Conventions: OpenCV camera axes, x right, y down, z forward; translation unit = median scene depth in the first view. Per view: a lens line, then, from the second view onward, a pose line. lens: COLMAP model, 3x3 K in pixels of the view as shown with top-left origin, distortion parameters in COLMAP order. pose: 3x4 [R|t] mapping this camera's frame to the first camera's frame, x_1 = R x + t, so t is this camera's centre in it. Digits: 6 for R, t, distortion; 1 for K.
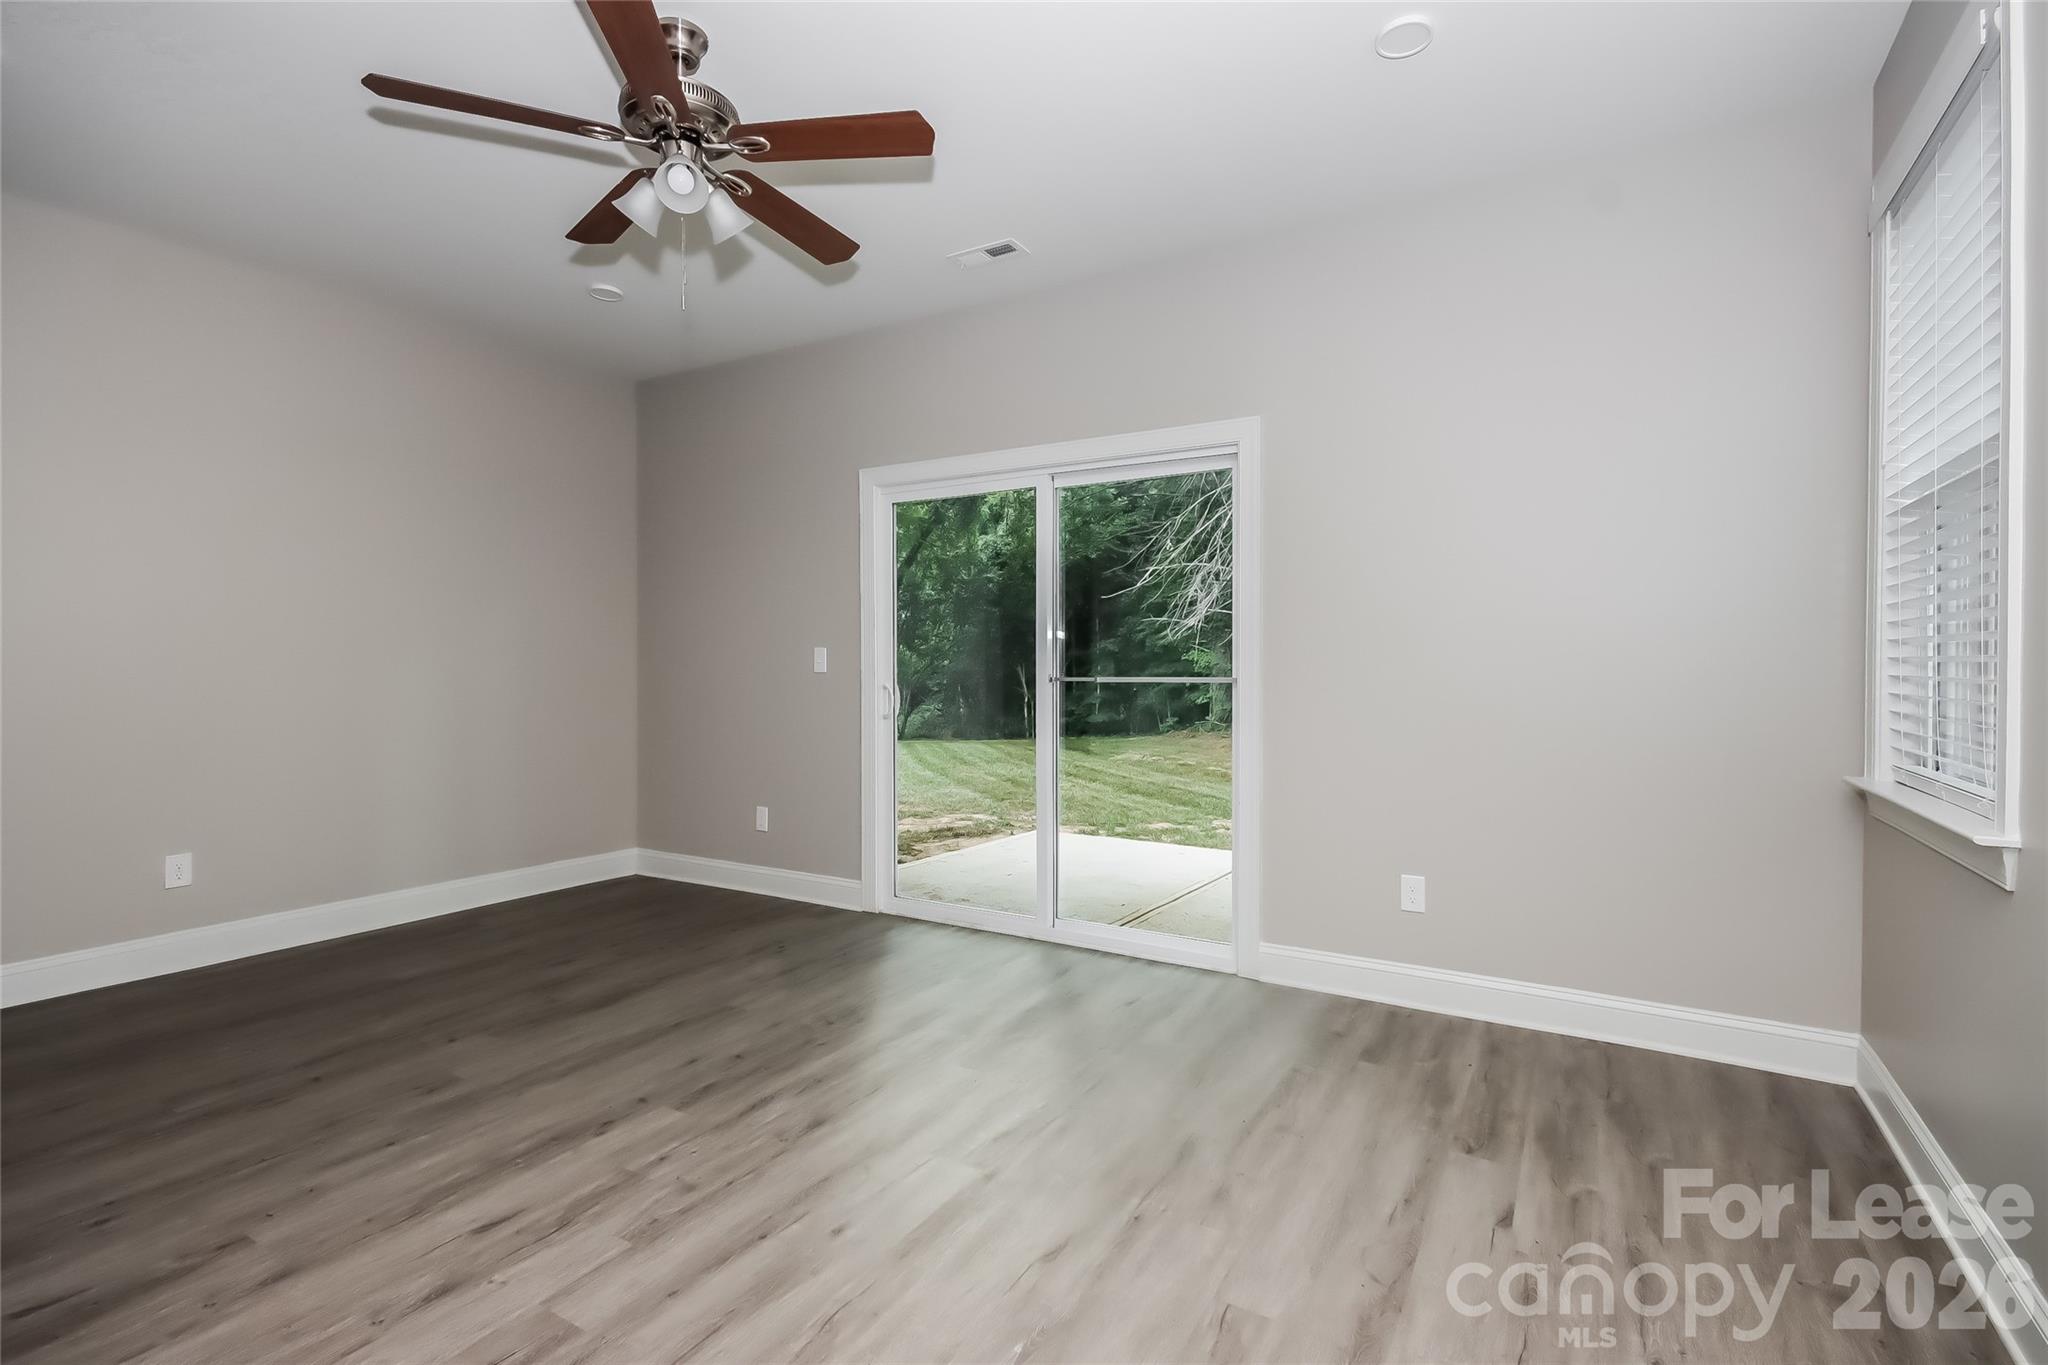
lens RADIAL K [[945.5, 0, 1066.8], [0, 945.5, 681.6], [0, 0, 1]] dist [0.027231, -0.000075]
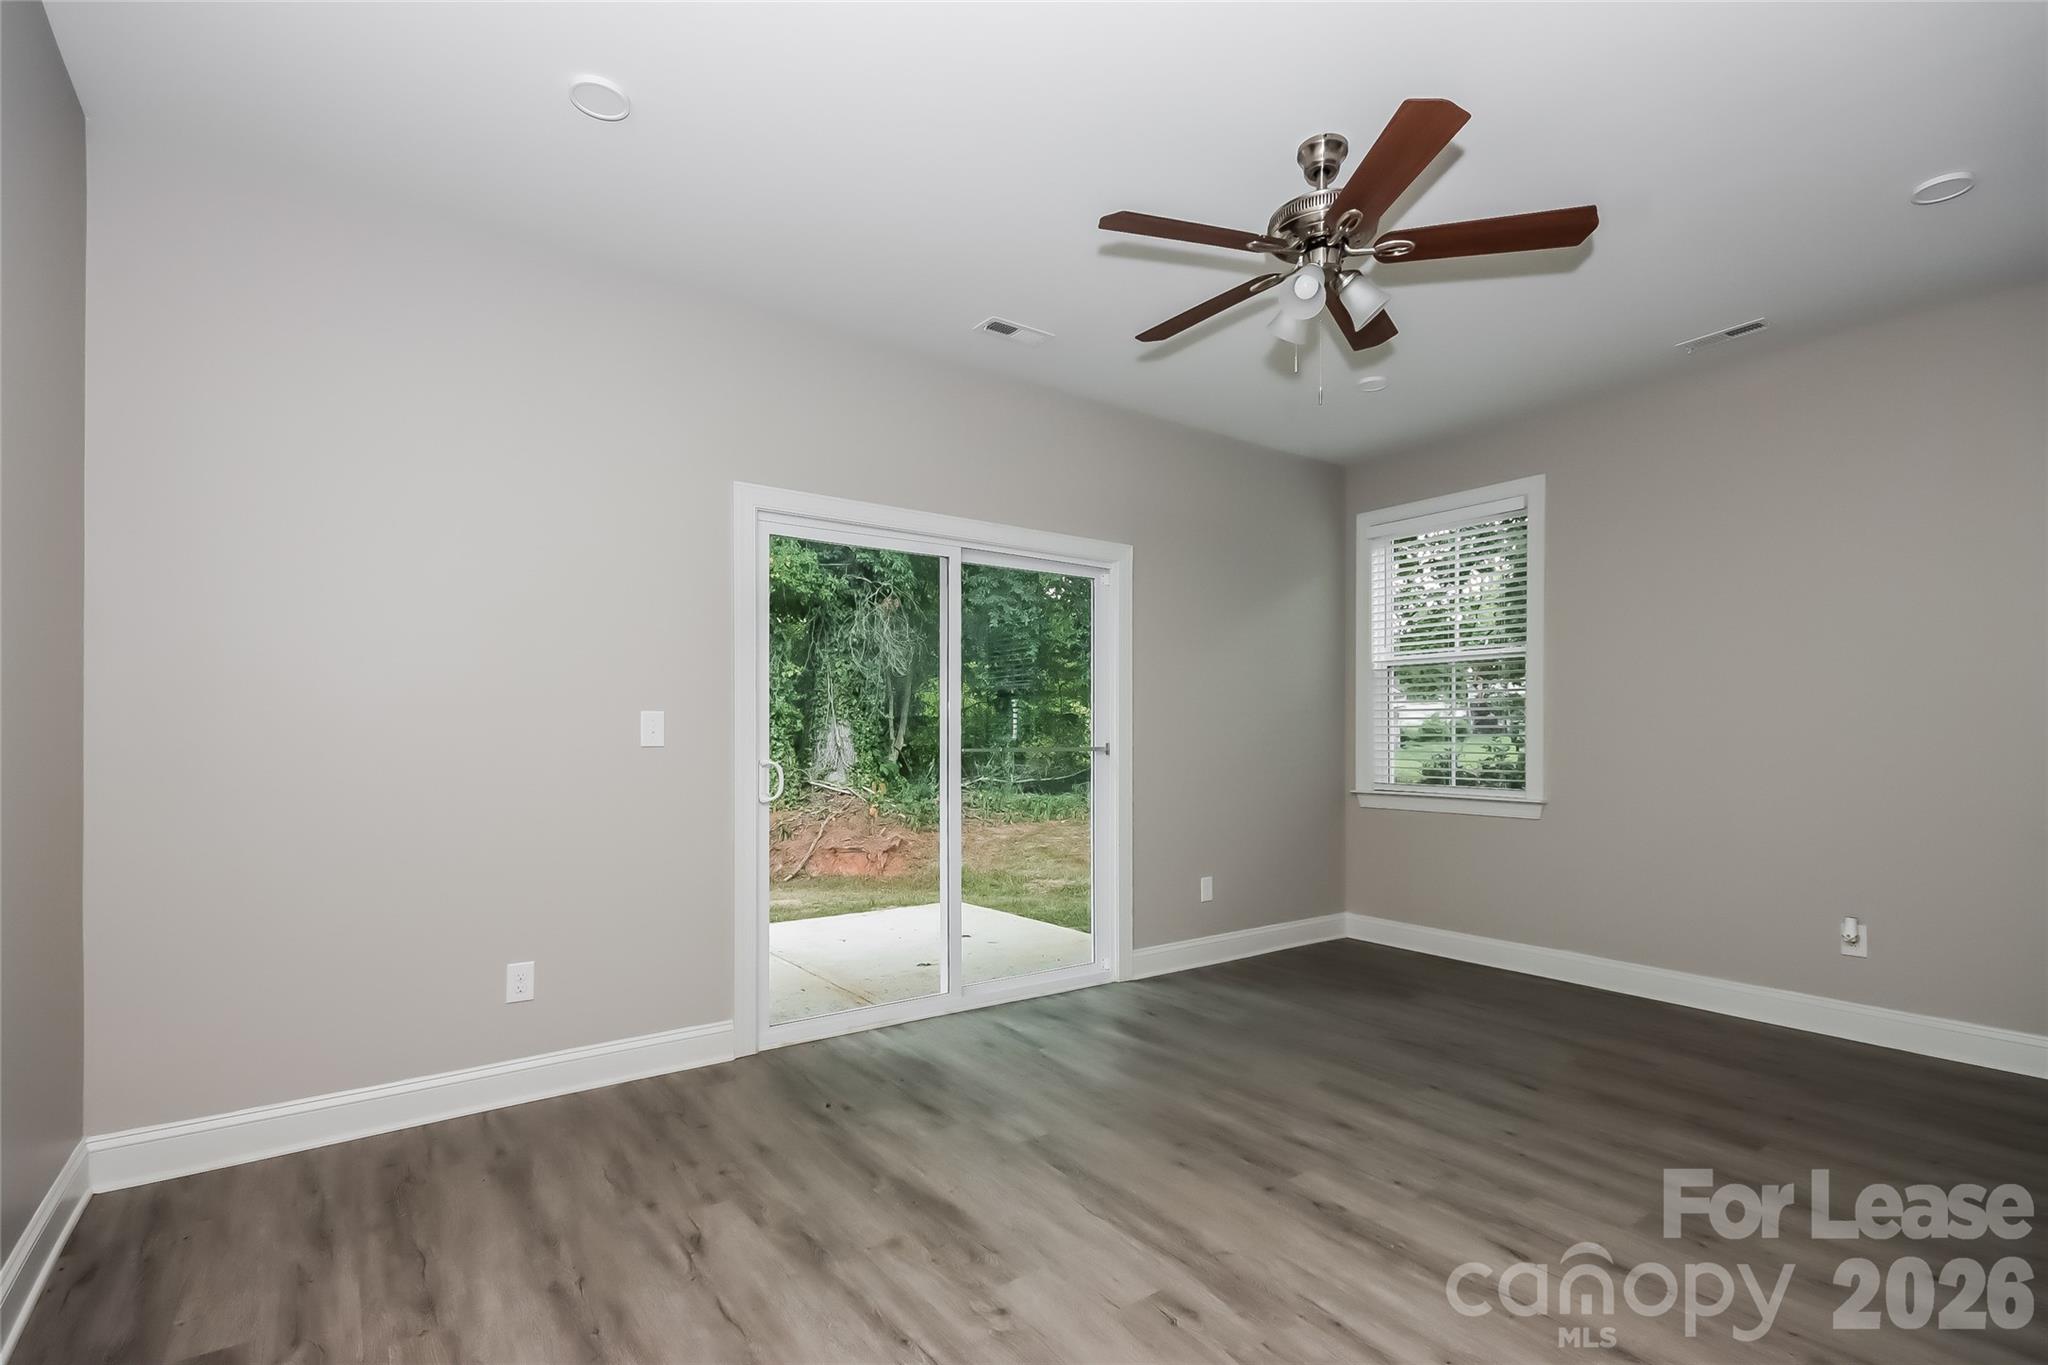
lens RADIAL K [[942.8, 0, 1020.5], [0, 942.8, 734.1], [0, 0, 1]] dist [0.027297, 0.000076]
pose [[0.403028, 0.003936, 0.915179, -0.980285], [0.013843, 0.999850, -0.010397, -0.008583], [-0.915083, 0.016859, 0.402913, 0.577147]]
